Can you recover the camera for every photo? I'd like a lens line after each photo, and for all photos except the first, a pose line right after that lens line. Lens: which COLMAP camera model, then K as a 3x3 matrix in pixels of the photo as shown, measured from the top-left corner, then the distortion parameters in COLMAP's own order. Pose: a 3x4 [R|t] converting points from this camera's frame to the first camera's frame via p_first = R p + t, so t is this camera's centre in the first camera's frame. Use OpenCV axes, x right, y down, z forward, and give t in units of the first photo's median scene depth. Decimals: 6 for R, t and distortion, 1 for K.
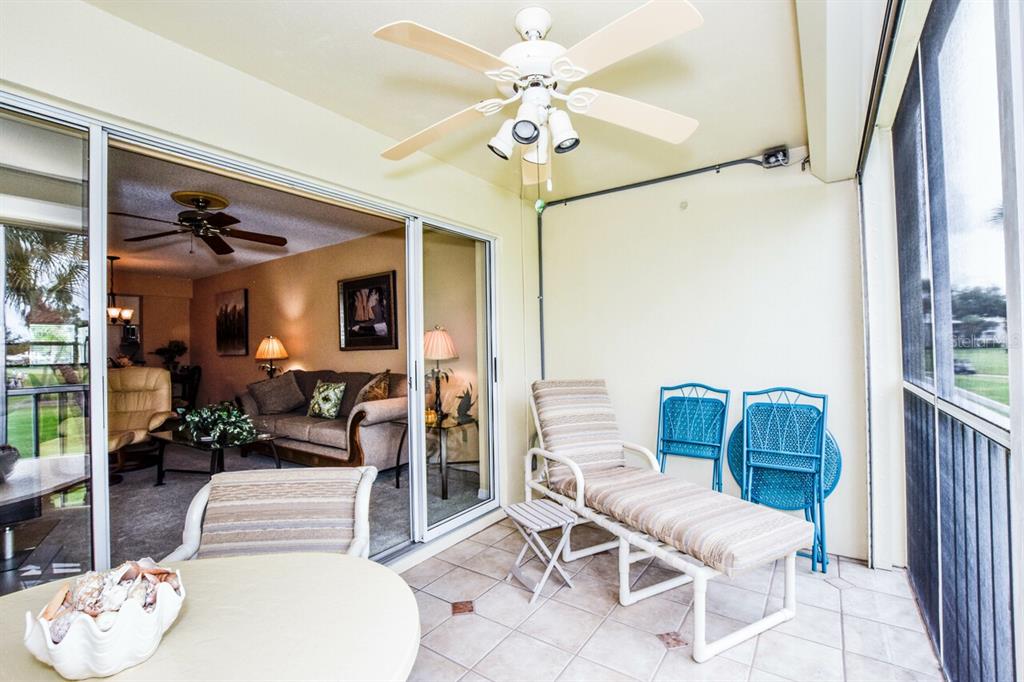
lens RADIAL K [[453.6, 0, 509.1], [0, 453.6, 341.6], [0, 0, 1]] dist [-0.028772, 0.004282]
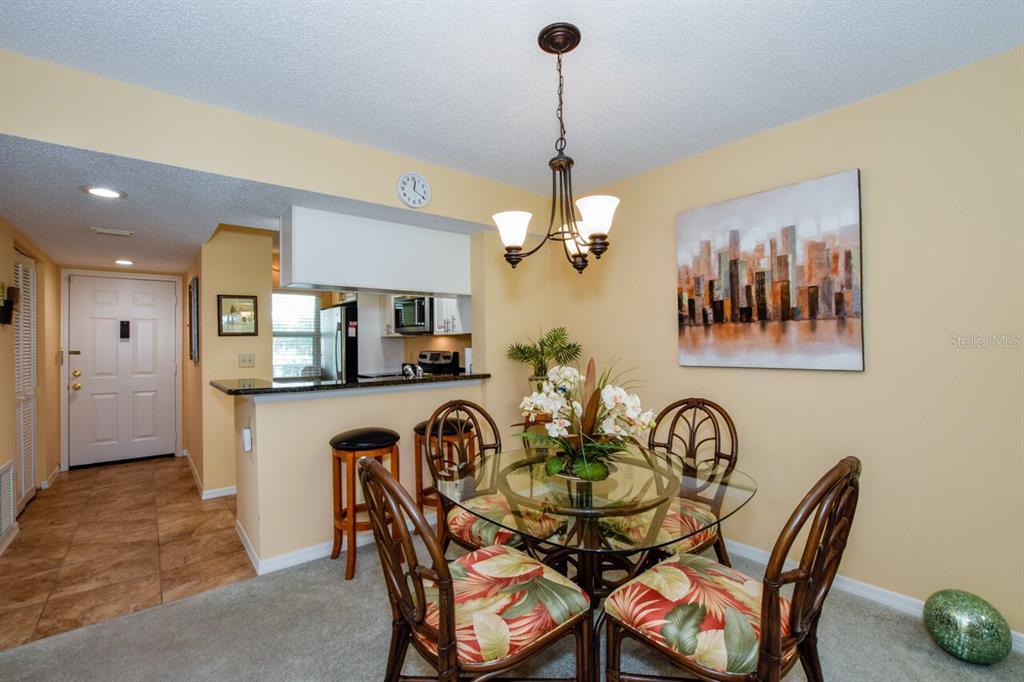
lens RADIAL K [[453.6, 0, 518.3], [0, 453.6, 340.2], [0, 0, 1]] dist [-0.028772, 0.004282]
pose [[0.966431, 0.008953, -0.256771, -0.976693], [-0.006066, 0.999909, 0.012034, 0.006875], [0.256856, -0.010073, 0.966397, 0.815677]]
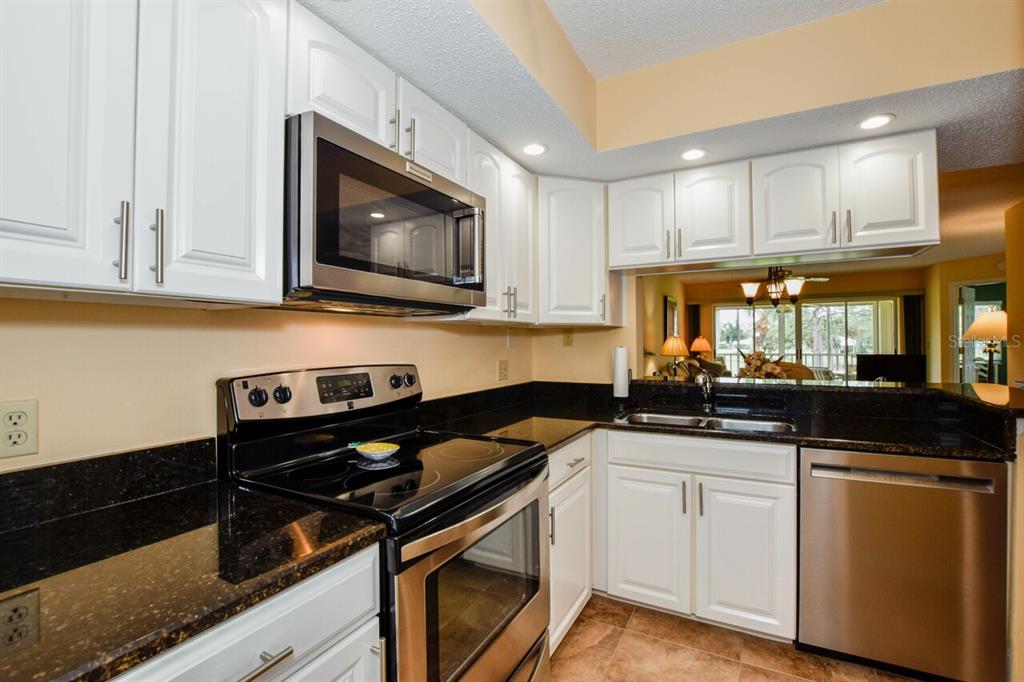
lens RADIAL K [[453.6, 0, 520.0], [0, 453.6, 343.8], [0, 0, 1]] dist [-0.028772, 0.004282]
pose [[-0.125023, 0.029981, 0.991701, -1.738826], [0.013943, 0.999498, -0.028459, 0.039648], [-0.992056, 0.010270, -0.125379, 1.682260]]
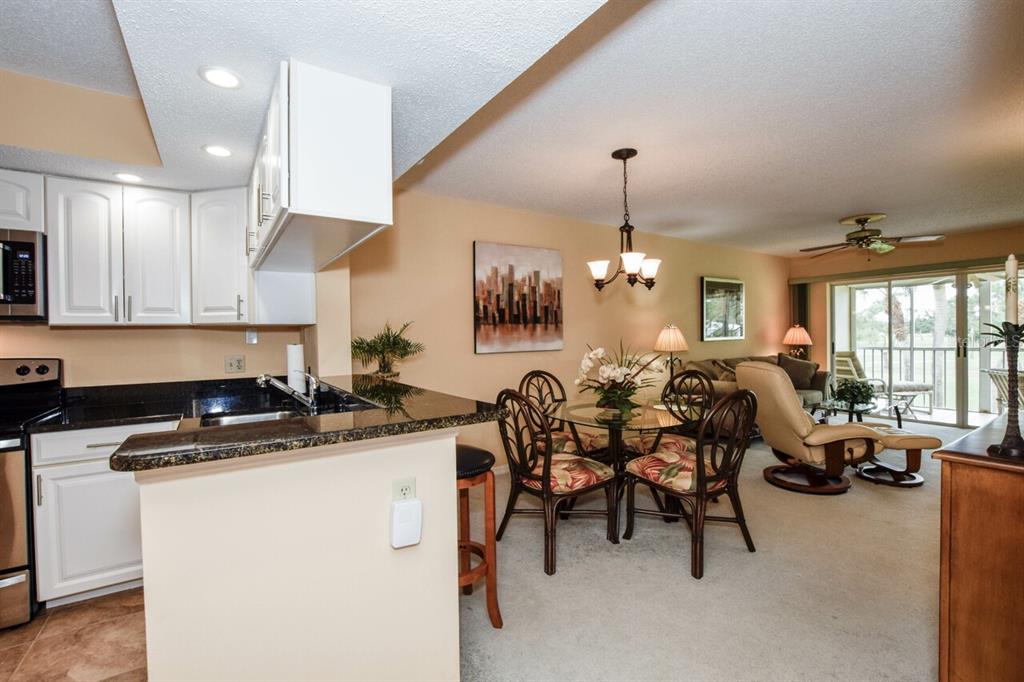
lens RADIAL K [[453.6, 0, 512.0], [0, 453.6, 339.9], [0, 0, 1]] dist [-0.028772, 0.004282]
pose [[0.361559, 0.007441, 0.932320, -1.632298], [-0.002849, 0.999972, -0.006876, 0.026378], [-0.932345, -0.000170, 0.361570, 1.083609]]
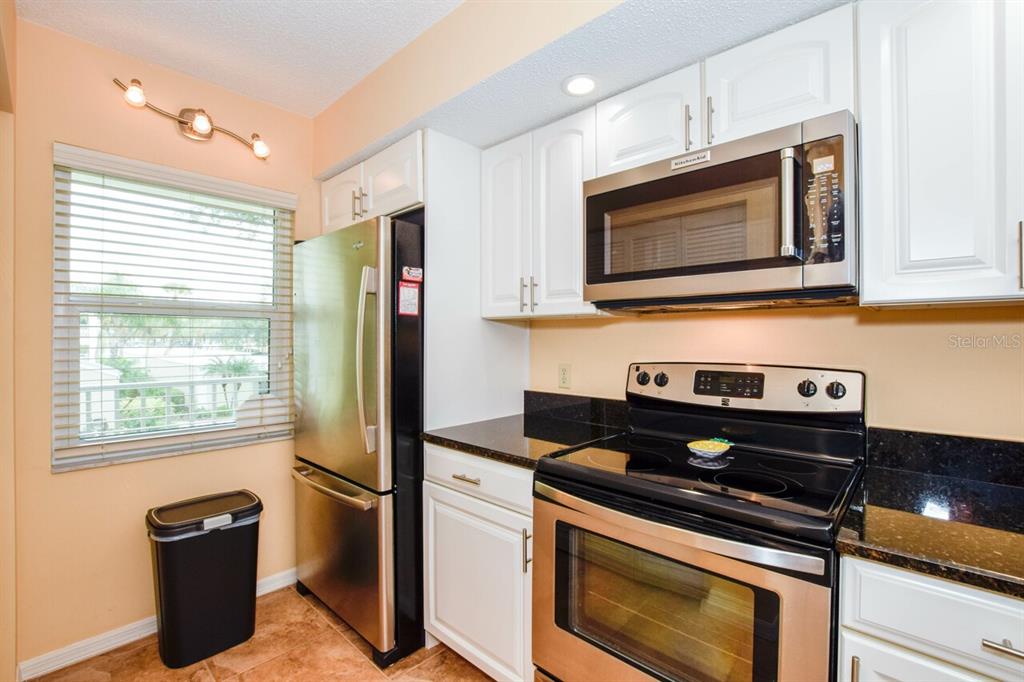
lens RADIAL K [[453.6, 0, 519.9], [0, 453.6, 339.5], [0, 0, 1]] dist [-0.028772, 0.004282]
pose [[0.991257, 0.021144, -0.130237, -1.523291], [-0.018678, 0.999623, 0.020133, 0.024994], [0.130614, -0.017525, 0.991278, 1.440634]]
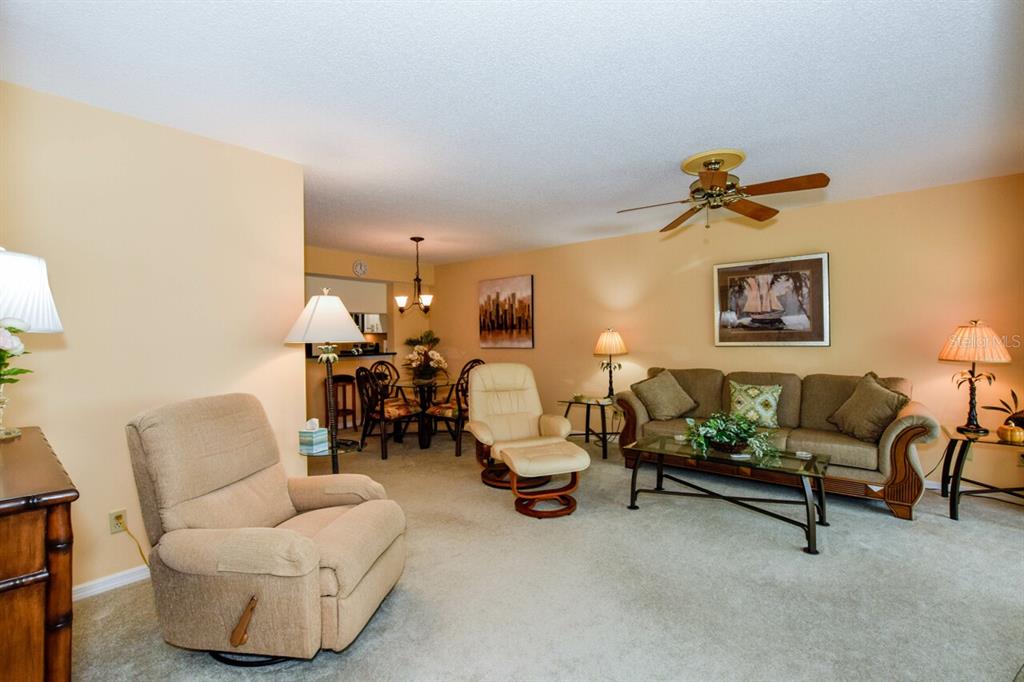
lens RADIAL K [[453.6, 0, 509.2], [0, 453.6, 341.2], [0, 0, 1]] dist [-0.028772, 0.004282]
pose [[0.995530, 0.013433, -0.093485, -0.717233], [-0.011436, 0.999696, 0.021859, -0.004101], [0.093750, -0.020692, 0.995381, 0.109169]]
